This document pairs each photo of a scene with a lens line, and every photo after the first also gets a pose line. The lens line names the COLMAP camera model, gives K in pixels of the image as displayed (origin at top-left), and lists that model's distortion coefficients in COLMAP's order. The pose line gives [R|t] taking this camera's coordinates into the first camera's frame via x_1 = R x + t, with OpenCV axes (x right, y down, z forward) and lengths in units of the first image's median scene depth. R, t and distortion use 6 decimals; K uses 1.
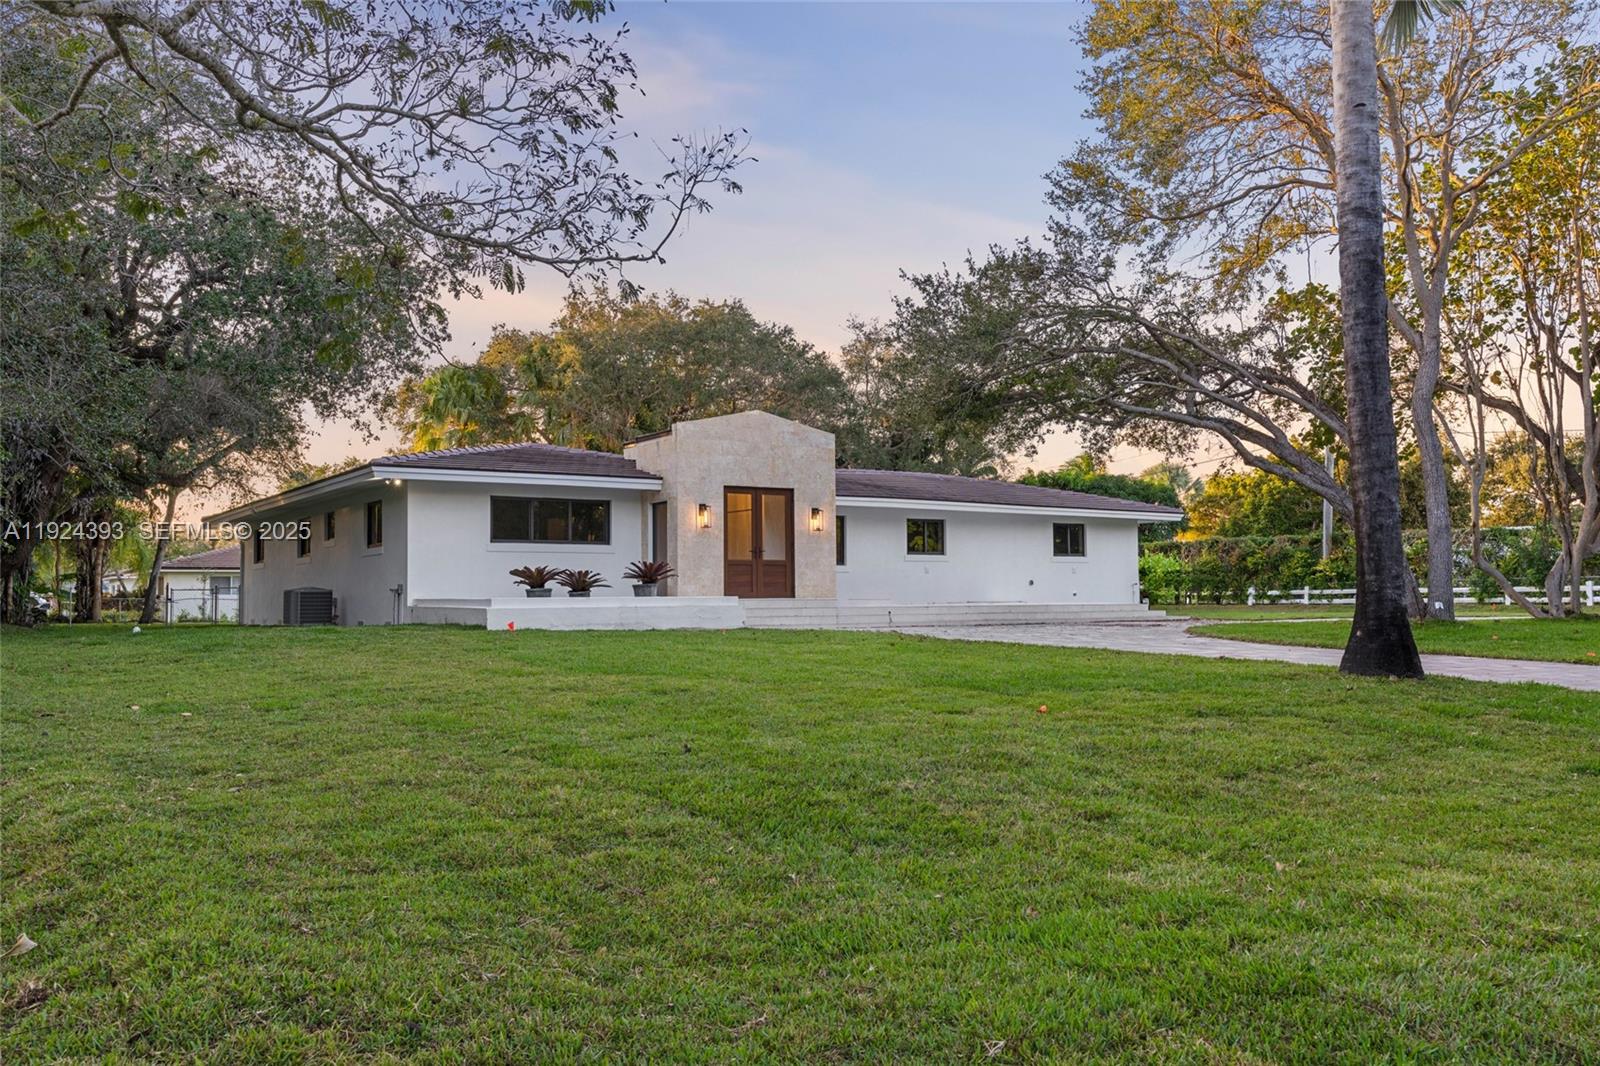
lens RADIAL K [[1322.9, 0, 800.0], [0, 1322.9, 533.0], [0, 0, 1]] dist [0.013221, 0.007777]
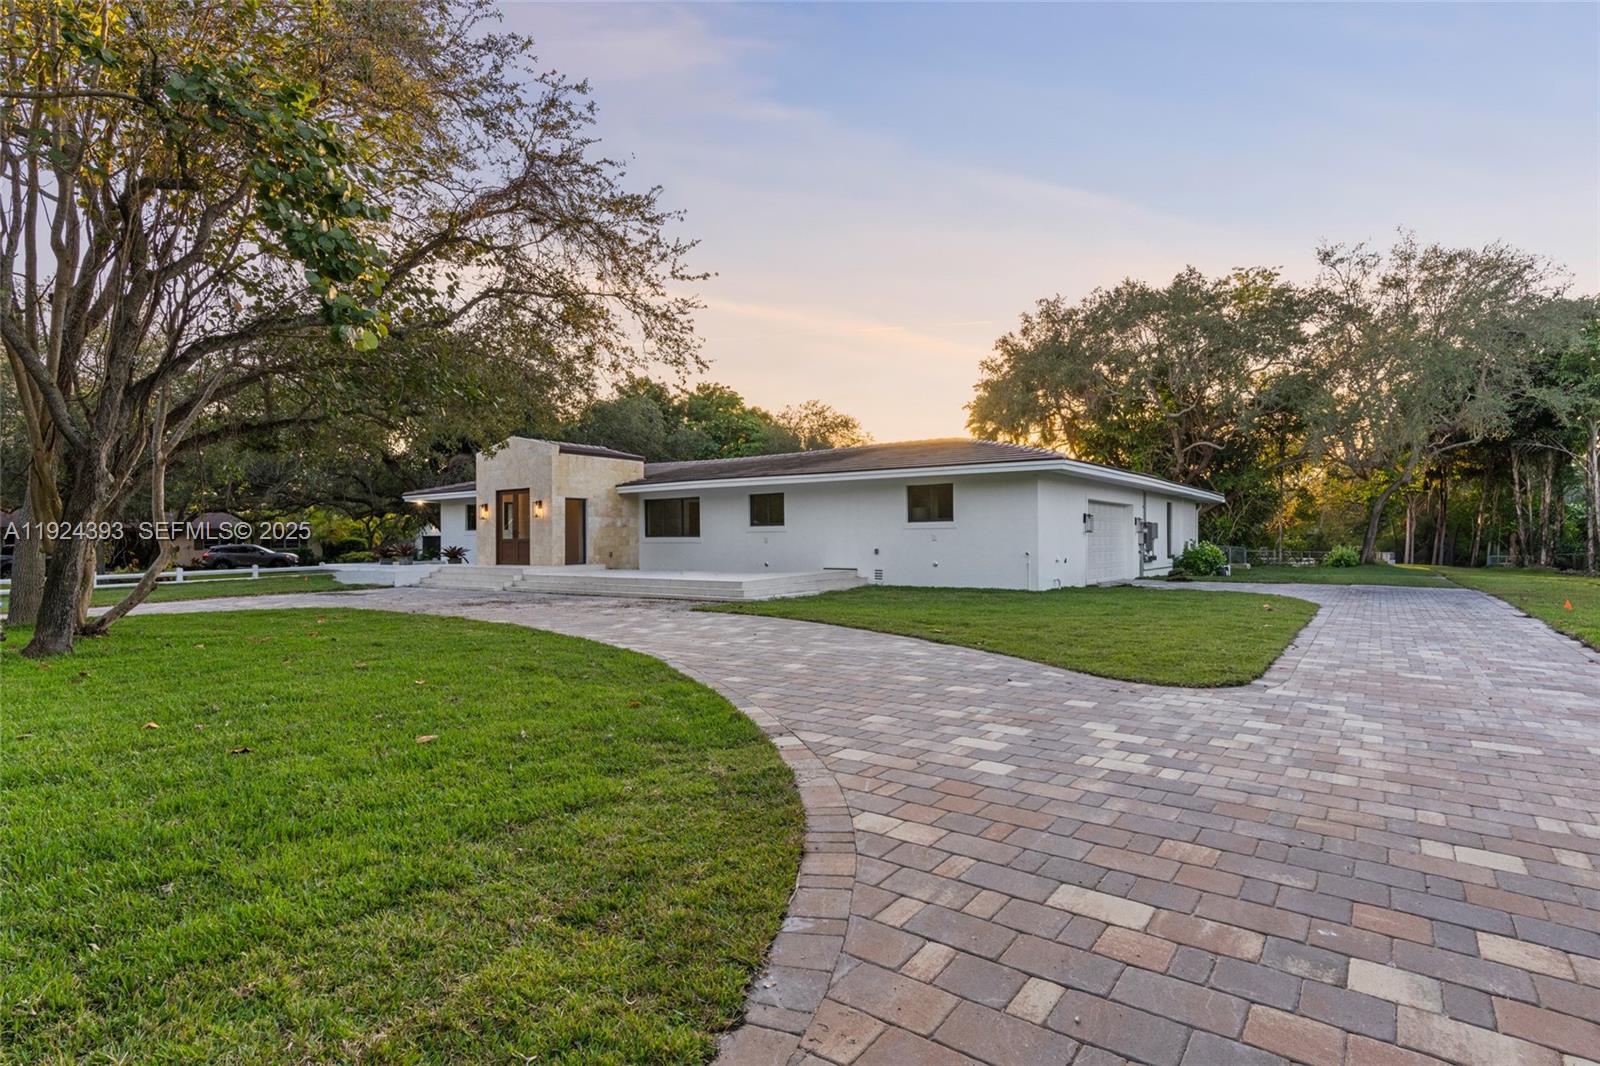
lens RADIAL K [[800.2, 0, 800.0], [0, 800.2, 533.0], [0, 0, 1]] dist [-0.001586, 0.000084]
pose [[0.323943, -0.002209, -0.946074, 0.972864], [0.050522, 0.998611, 0.014967, 0.018232], [0.944727, -0.052647, 0.323604, 1.063897]]
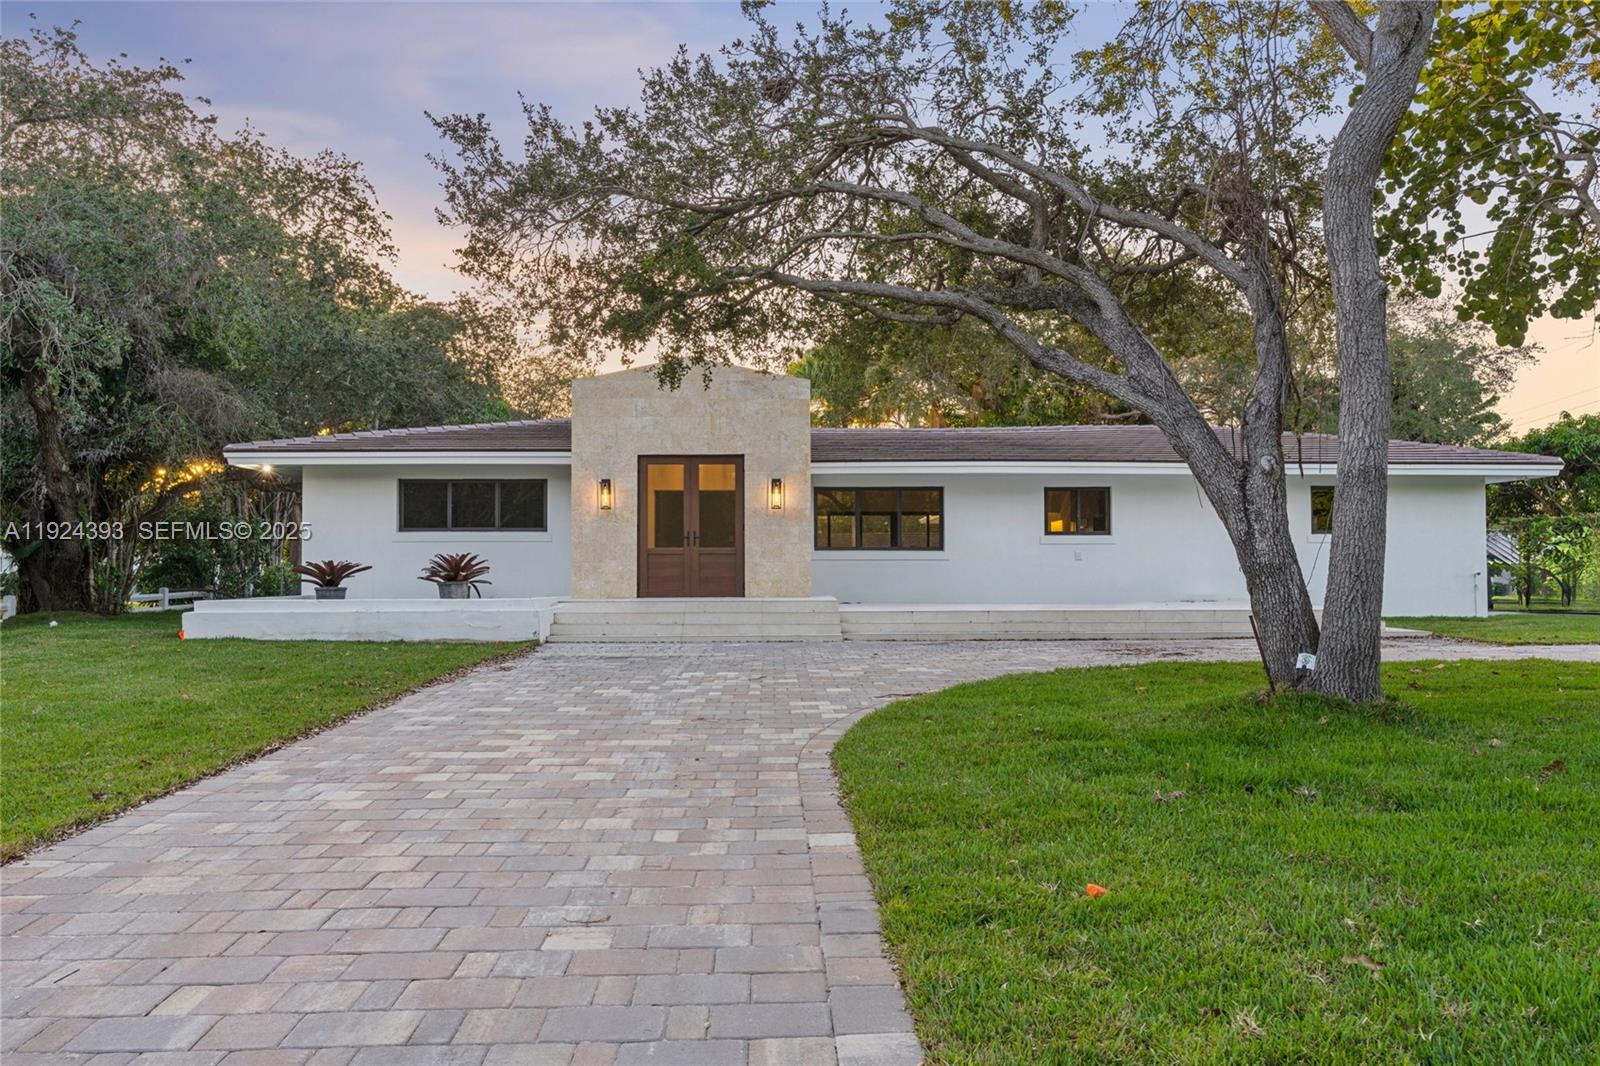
lens RADIAL K [[1215.0, 0, 800.0], [0, 1215.0, 533.0], [0, 0, 1]] dist [0.003632, 0.002023]
pose [[0.854357, -0.015014, -0.519470, 0.414836], [0.024650, 0.999628, 0.011648, 0.004923], [0.519102, -0.022757, 0.854410, 0.441317]]
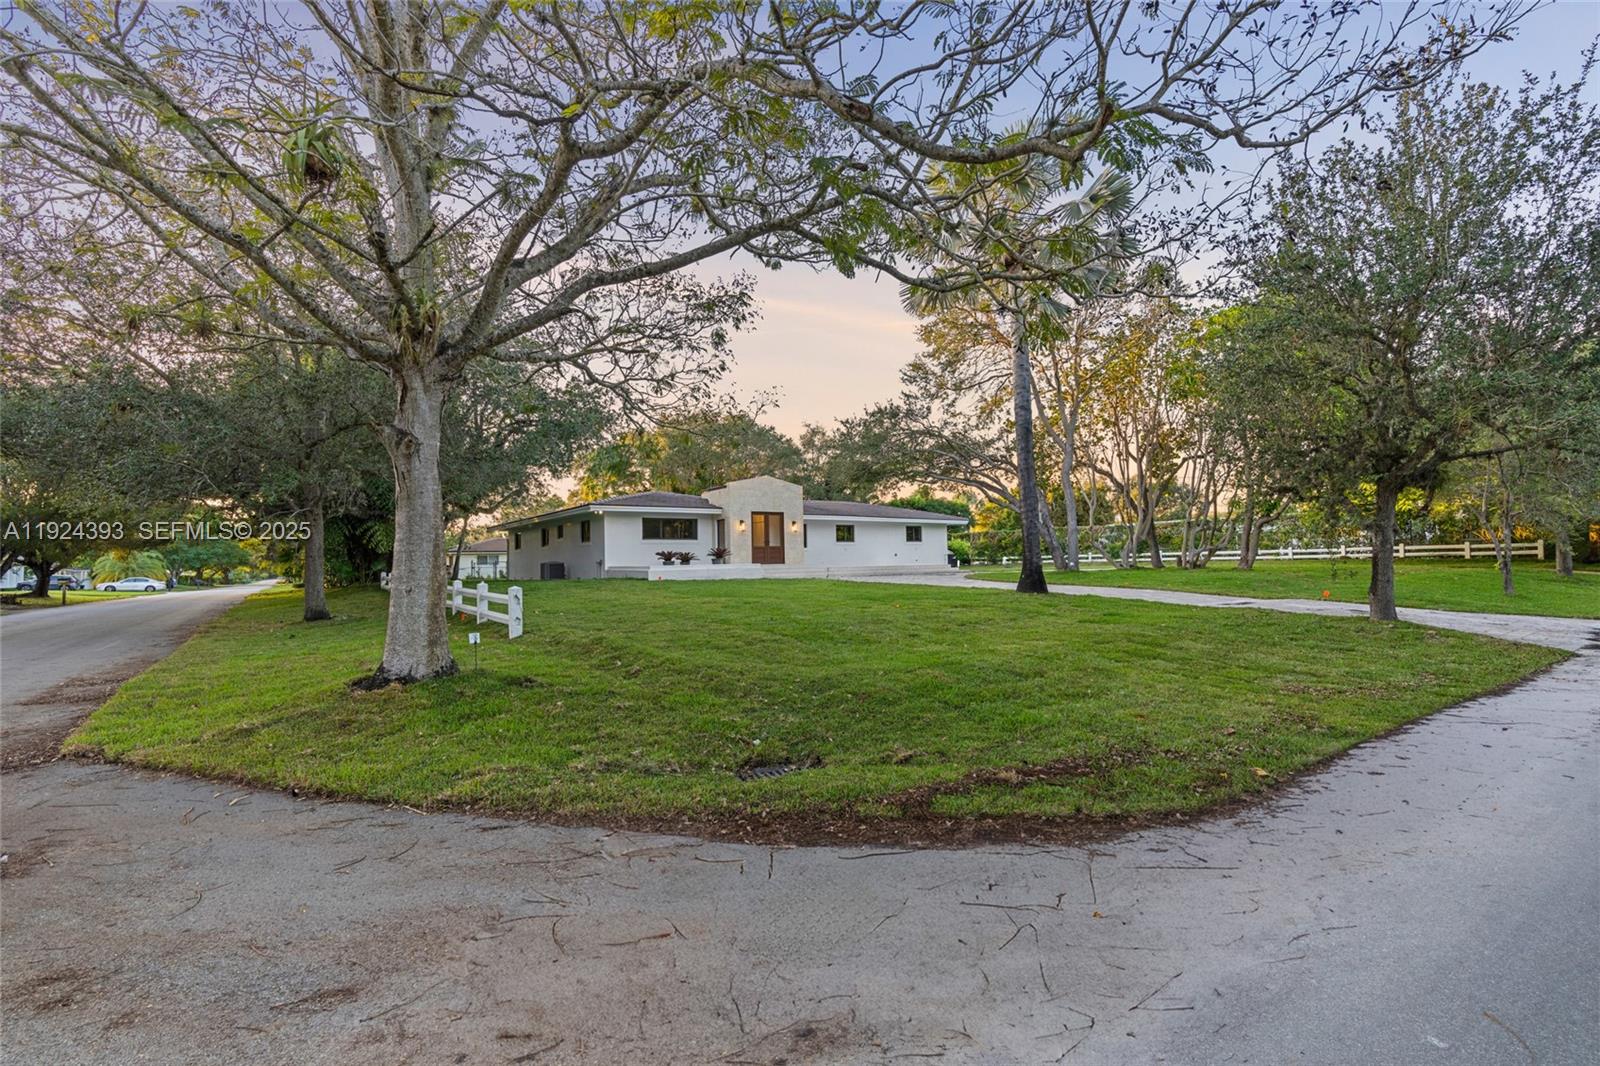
lens RADIAL K [[719.2, 0, 800.0], [0, 719.2, 533.0], [0, 0, 1]] dist [-0.000789, -0.000033]
pose [[0.999207, -0.010907, 0.038303, -0.024663], [0.010595, 0.999909, 0.008339, -0.010327], [-0.038390, -0.007926, 0.999231, -0.163622]]
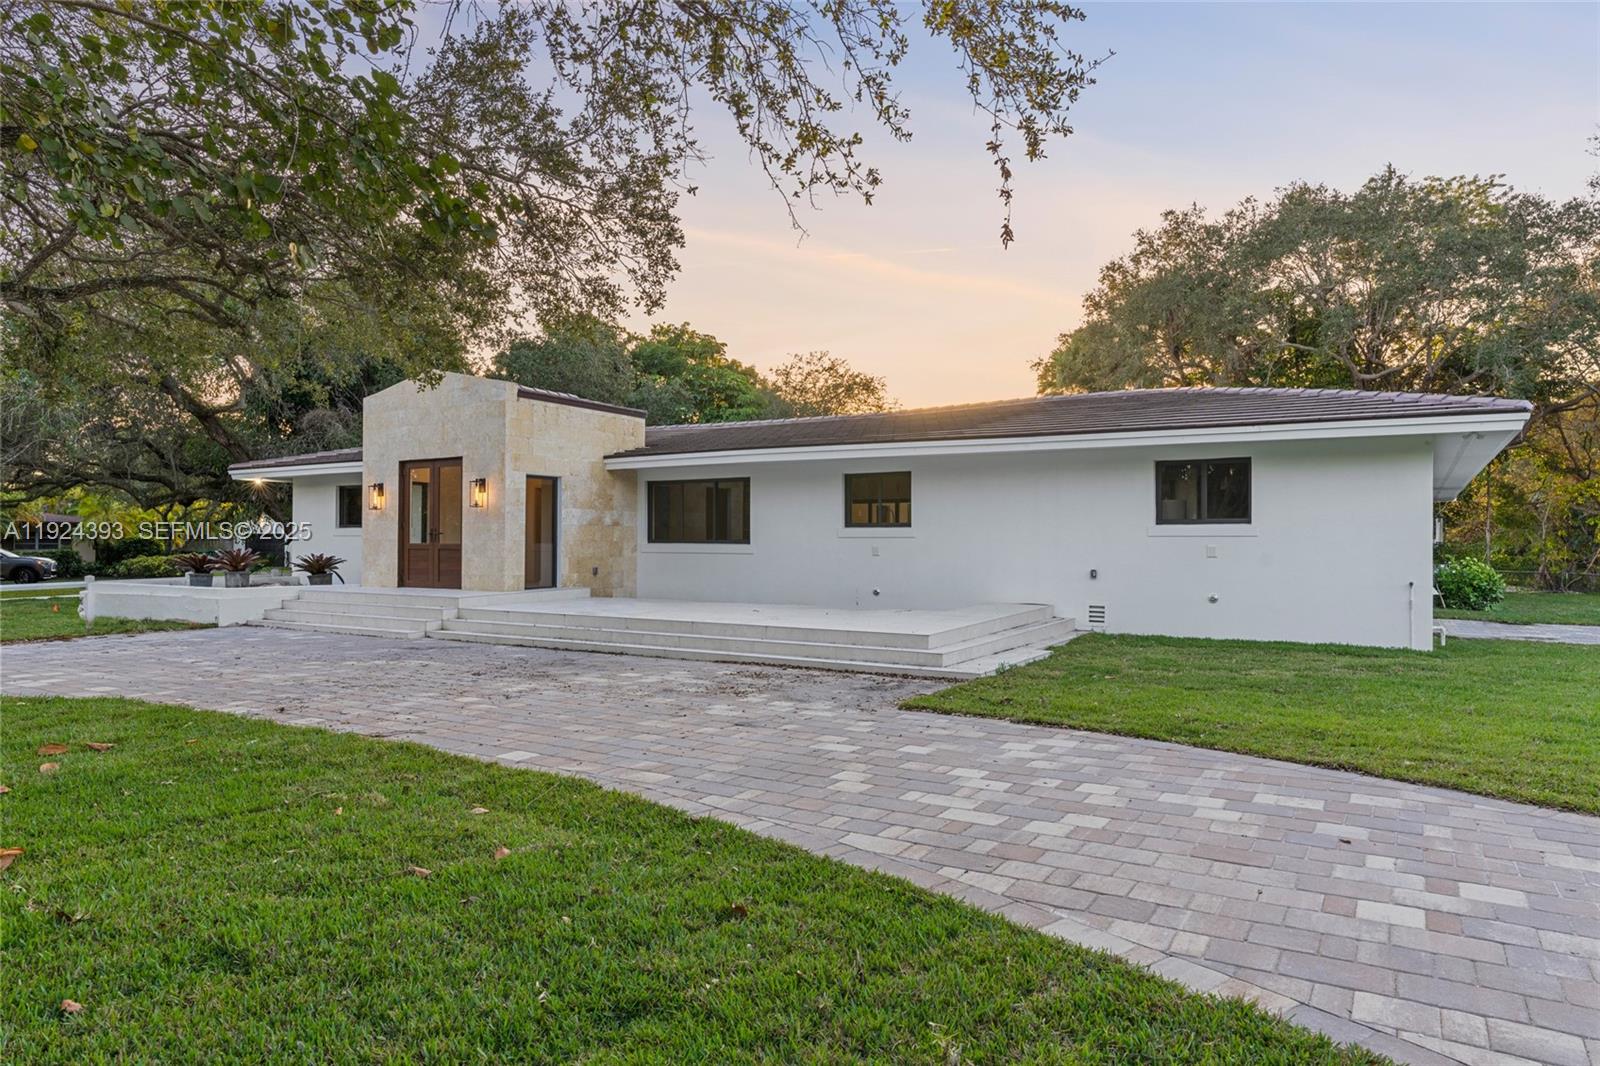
lens RADIAL K [[987.1, 0, 800.0], [0, 987.1, 533.0], [0, 0, 1]] dist [0.001706, -0.002376]
pose [[0.396874, 0.000439, -0.917873, 0.696041], [0.036938, 0.999182, 0.016450, 0.012932], [0.917129, -0.040433, 0.396534, 1.013297]]
